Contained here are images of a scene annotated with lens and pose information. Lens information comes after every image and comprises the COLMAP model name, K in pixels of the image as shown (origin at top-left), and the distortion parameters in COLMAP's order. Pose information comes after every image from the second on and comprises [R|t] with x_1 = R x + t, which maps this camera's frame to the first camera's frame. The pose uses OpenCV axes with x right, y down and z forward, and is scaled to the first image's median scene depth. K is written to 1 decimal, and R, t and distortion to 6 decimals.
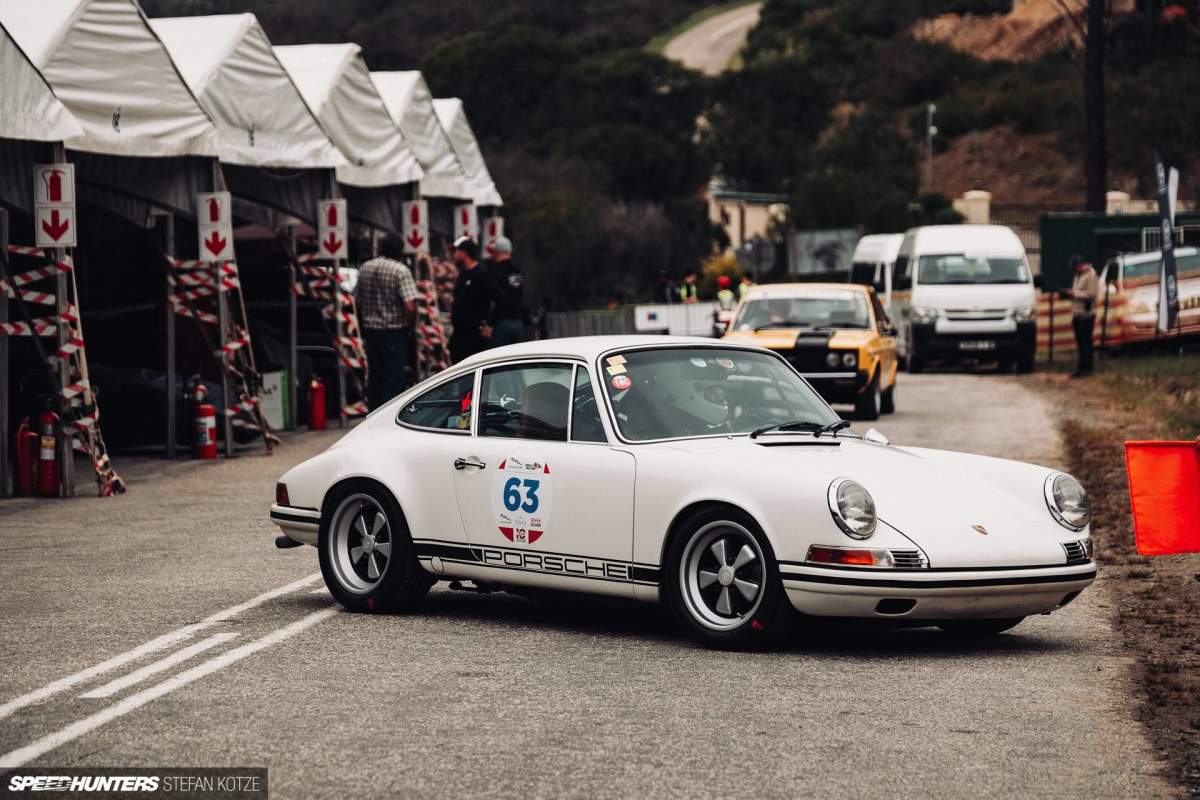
lens RADIAL K [[4517.9, 0, 600.0], [0, 4517.9, 400.0], [0, 0, 1]] dist [0.134671, 2.667899]
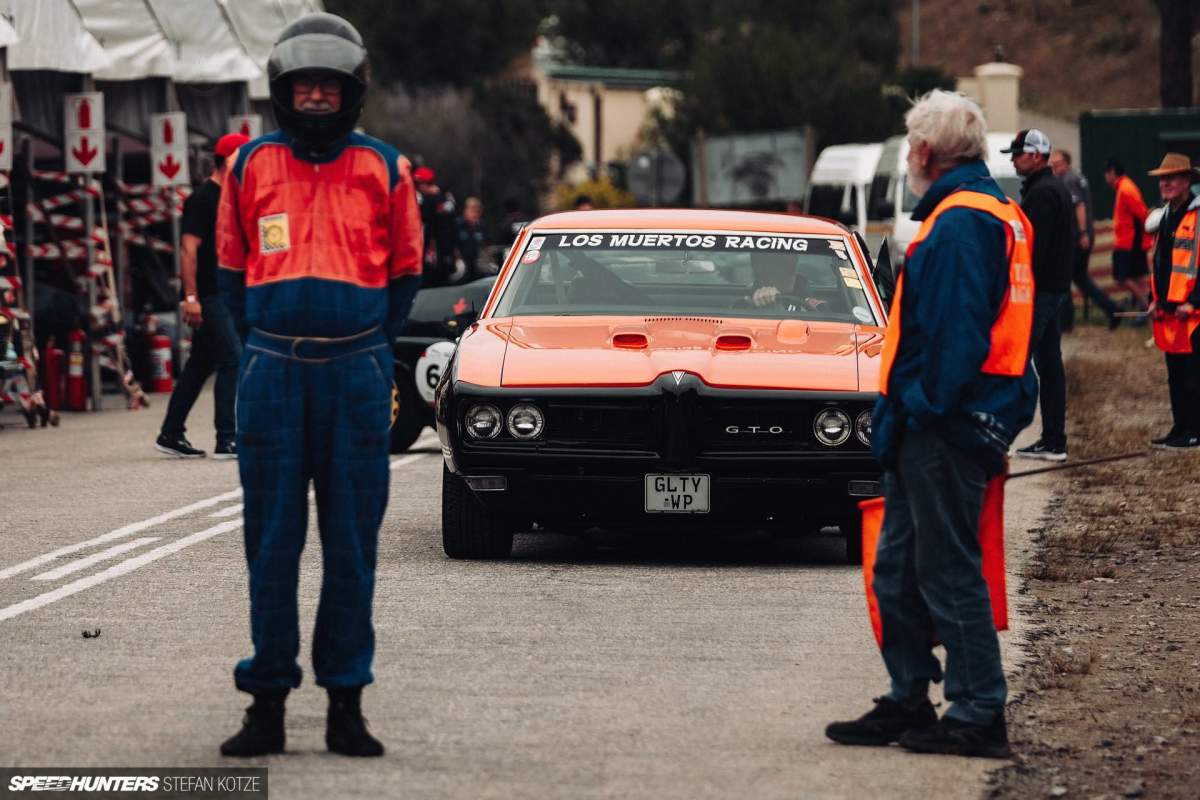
lens RADIAL K [[7654.1, 0, 600.0], [0, 7654.1, 400.0], [0, 0, 1]] dist [0.644355, 4.279636]
pose [[0.999483, -0.008981, 0.030875, -0.044701], [0.009069, 0.999955, -0.002708, 0.019716], [-0.030850, 0.002986, 0.999520, -0.619997]]
